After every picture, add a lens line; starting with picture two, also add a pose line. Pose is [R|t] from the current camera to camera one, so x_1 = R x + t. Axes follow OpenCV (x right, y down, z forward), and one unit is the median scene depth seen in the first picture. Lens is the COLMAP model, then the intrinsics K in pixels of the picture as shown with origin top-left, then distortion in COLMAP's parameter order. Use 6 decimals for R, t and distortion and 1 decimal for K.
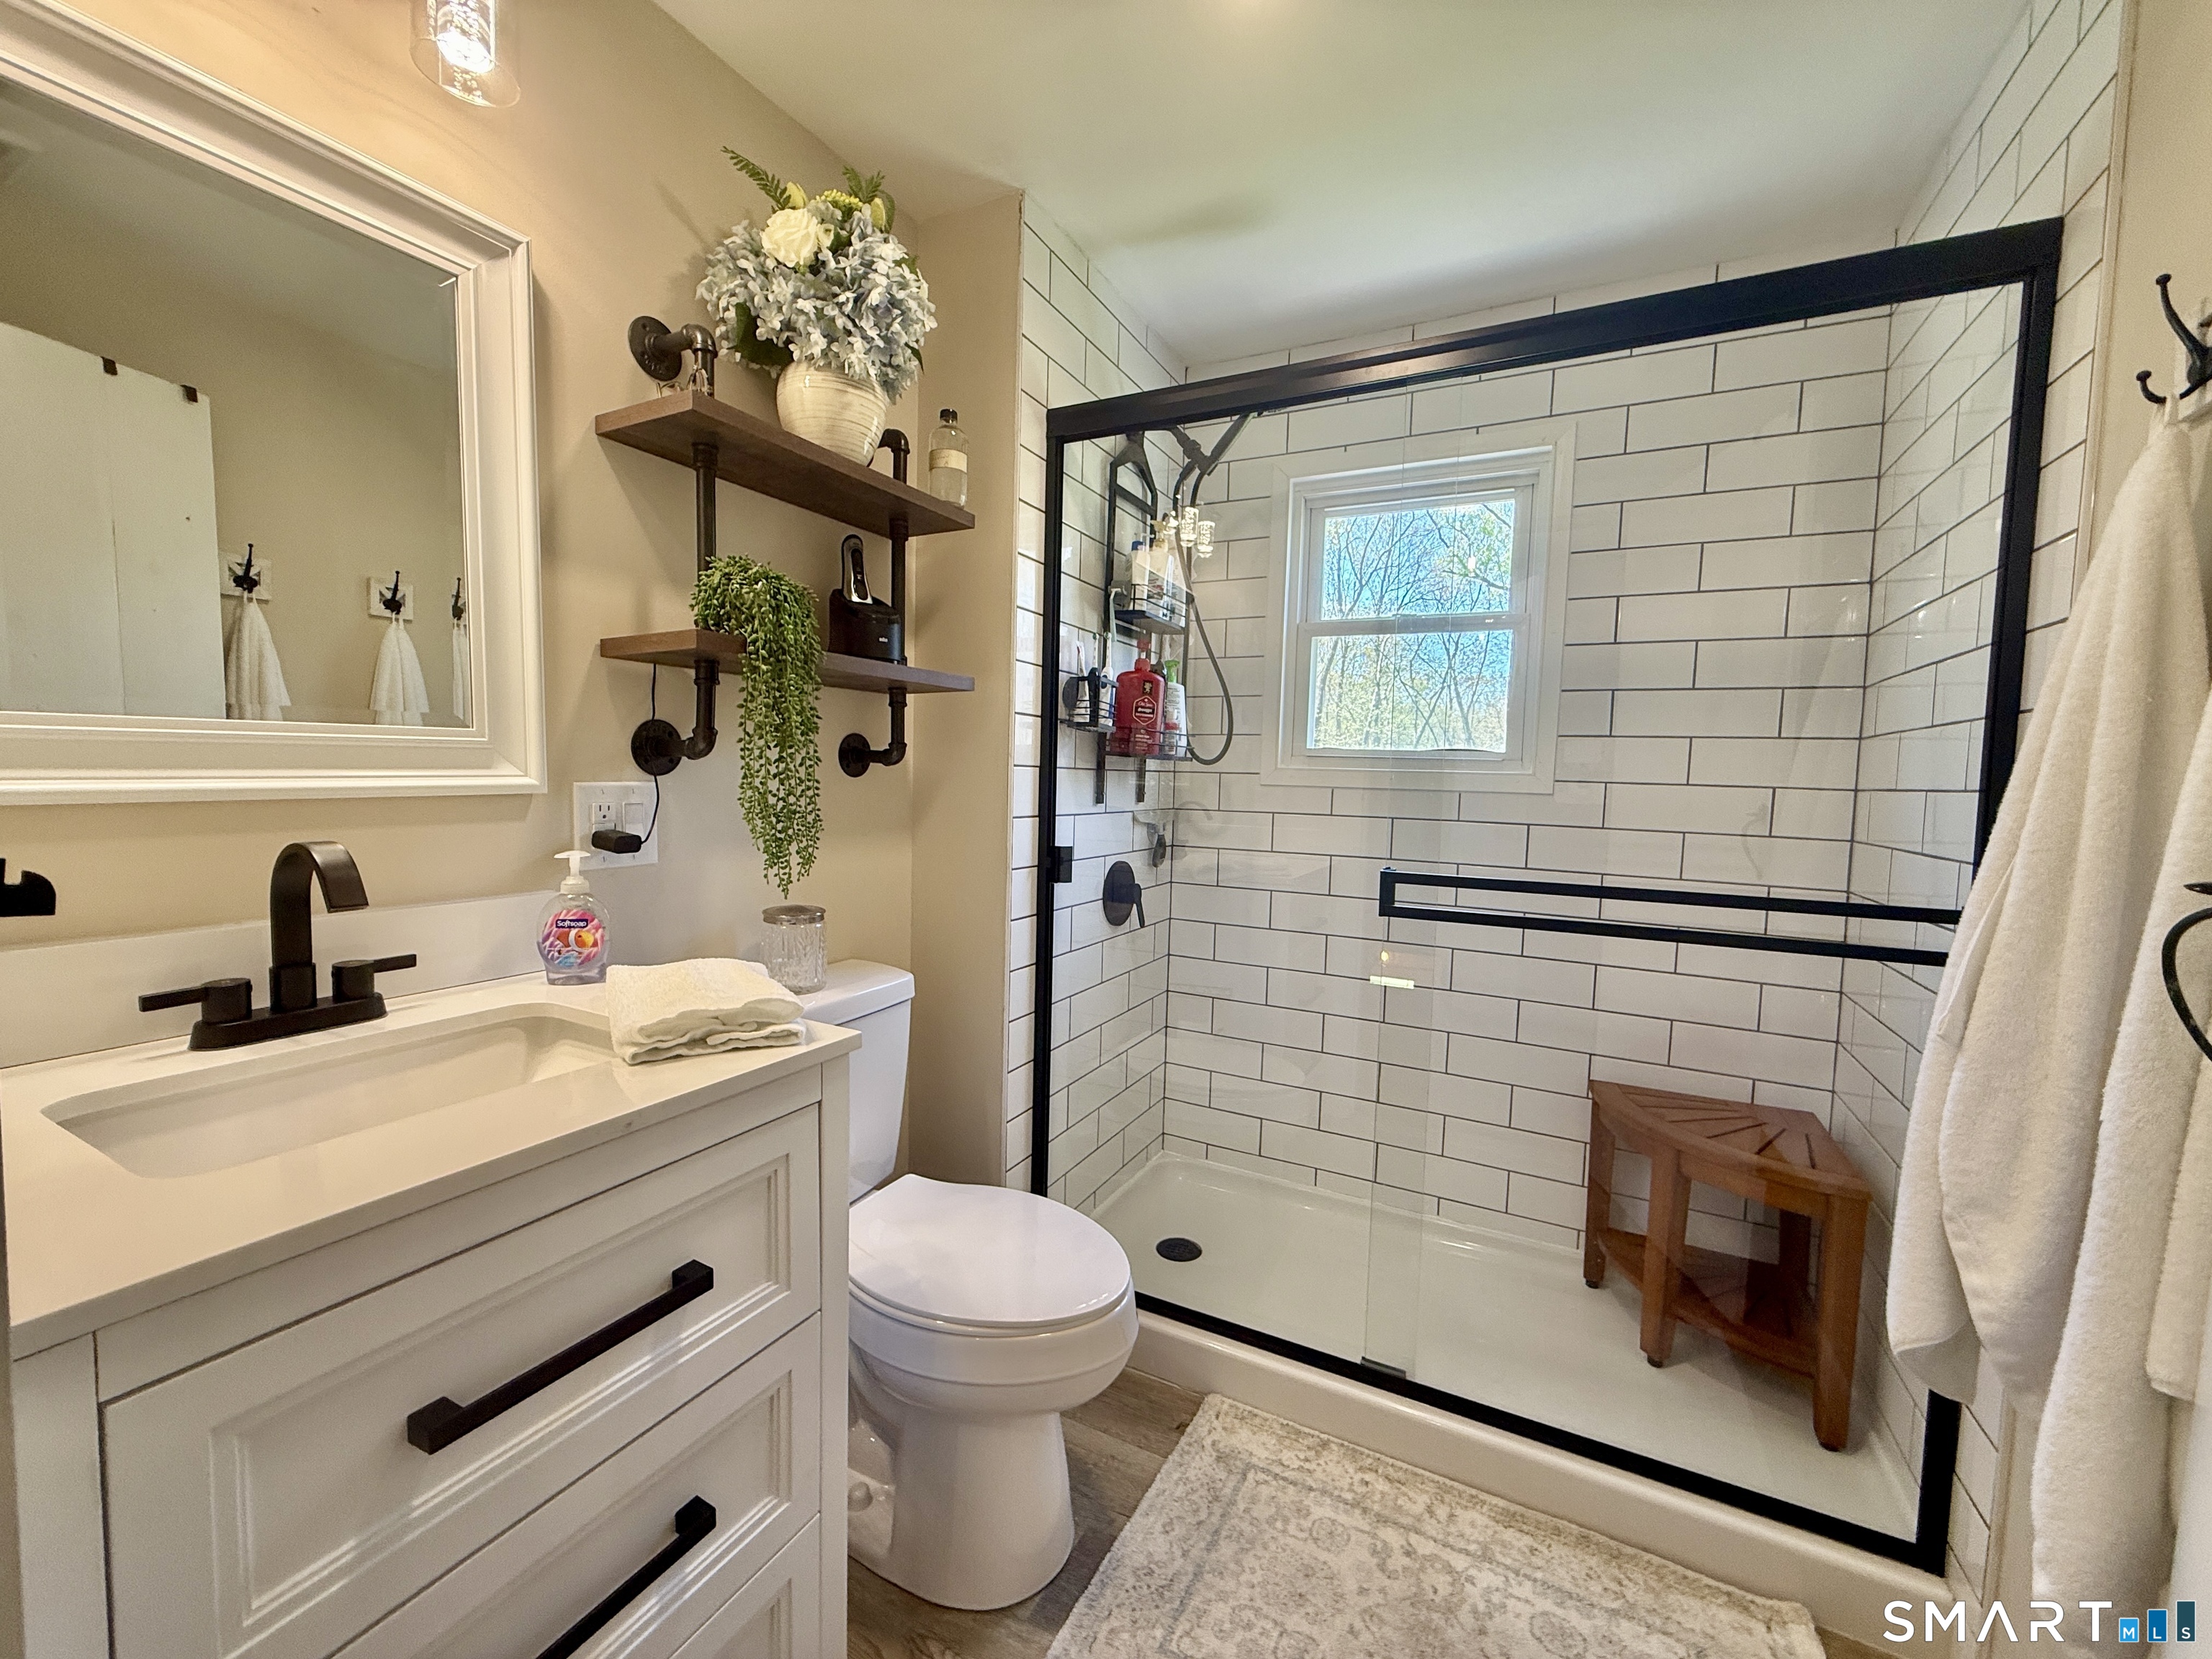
lens RADIAL K [[878.7, 0, 1107.5], [0, 878.7, 820.2], [0, 0, 1]] dist [0.000168, -0.000475]
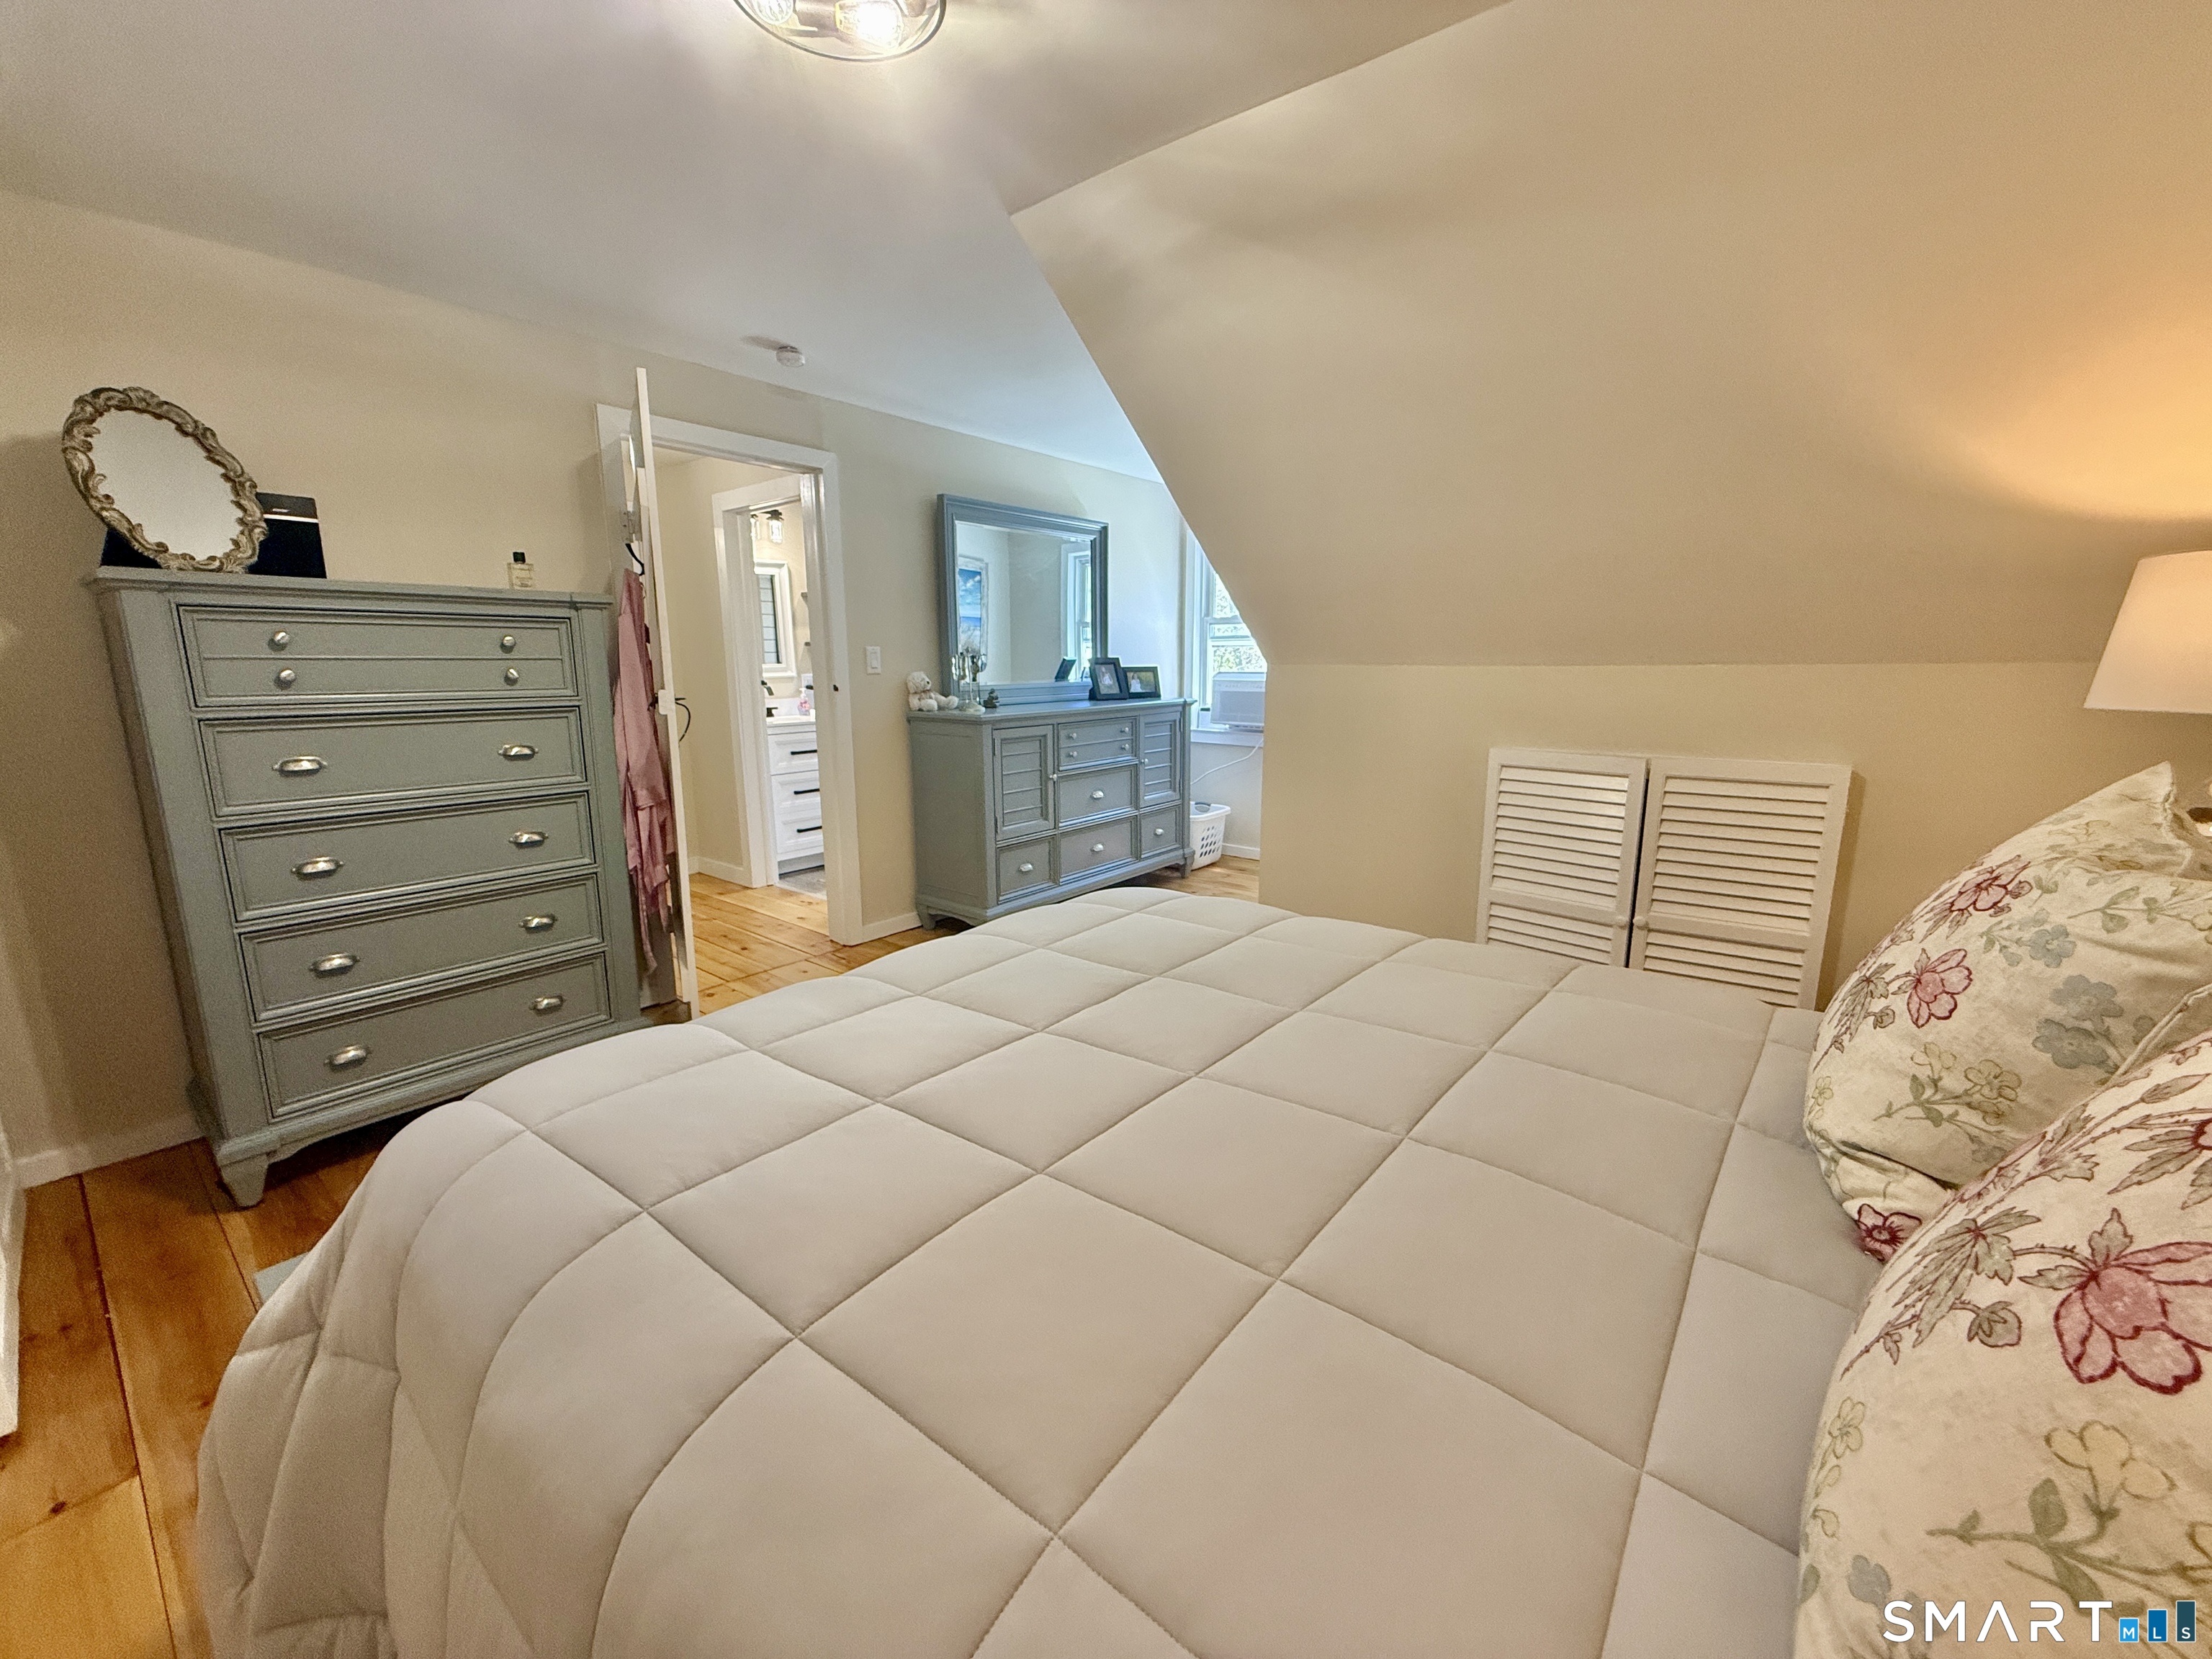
lens RADIAL K [[878.7, 0, 1107.9], [0, 878.7, 828.8], [0, 0, 1]] dist [0.000168, -0.000475]
pose [[0.981115, 0.006295, -0.193324, 2.011127], [0.017674, 0.992372, 0.122007, 0.241430], [0.192617, -0.123120, 0.973519, -3.534735]]
